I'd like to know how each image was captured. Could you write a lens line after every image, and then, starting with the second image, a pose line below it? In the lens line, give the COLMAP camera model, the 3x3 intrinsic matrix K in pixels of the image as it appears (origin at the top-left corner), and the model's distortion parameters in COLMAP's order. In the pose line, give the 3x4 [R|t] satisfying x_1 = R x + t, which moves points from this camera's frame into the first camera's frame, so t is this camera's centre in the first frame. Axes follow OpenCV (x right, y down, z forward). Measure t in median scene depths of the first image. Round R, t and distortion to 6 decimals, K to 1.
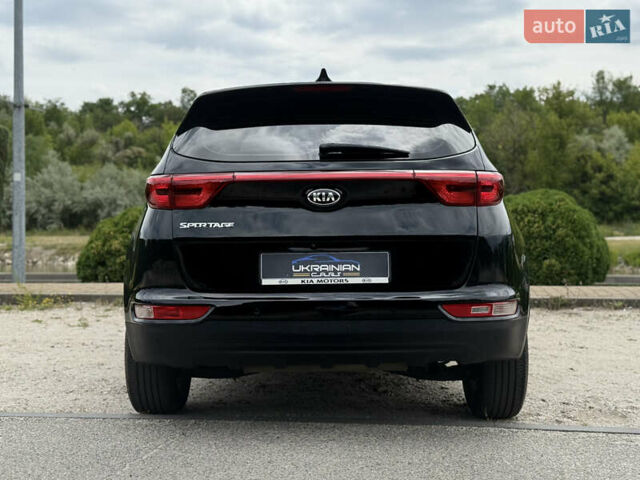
lens RADIAL K [[905.7, 0, 319.1], [0, 905.7, 243.4], [0, 0, 1]] dist [0.112899, 0.000000]
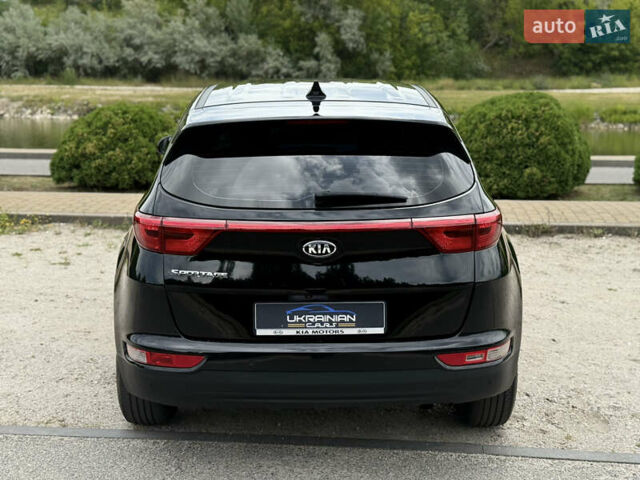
lens RADIAL K [[905.7, 0, 316.0], [0, 905.7, 246.7], [0, 0, 1]] dist [0.112899, 0.000000]
pose [[0.999648, 0.001293, 0.026514, -0.023354], [-0.005923, 0.984496, 0.175310, -0.214407], [-0.025876, -0.175405, 0.984156, 0.038441]]
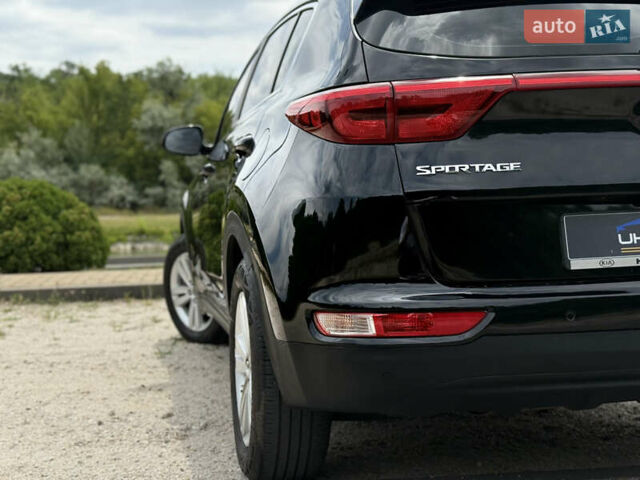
lens RADIAL K [[905.7, 0, 314.5], [0, 905.7, 250.9], [0, 0, 1]] dist [0.112899, 0.000000]
pose [[0.978174, -0.037839, 0.204314, -0.326072], [0.031065, 0.998859, 0.036259, 0.007545], [-0.205453, -0.029121, 0.978234, 0.447937]]
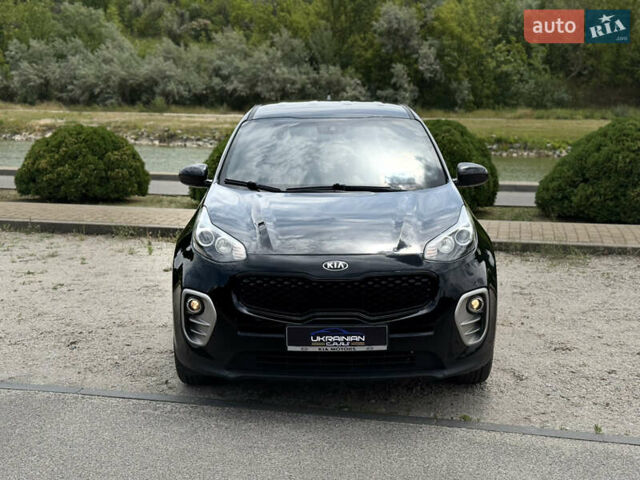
lens RADIAL K [[905.7, 0, 318.1], [0, 905.7, 246.4], [0, 0, 1]] dist [0.112899, 0.000000]
pose [[0.995454, 0.027779, -0.091103, 0.648564], [-0.014250, 0.989194, 0.145916, -0.212700], [0.094172, -0.143954, 0.985093, -0.179001]]
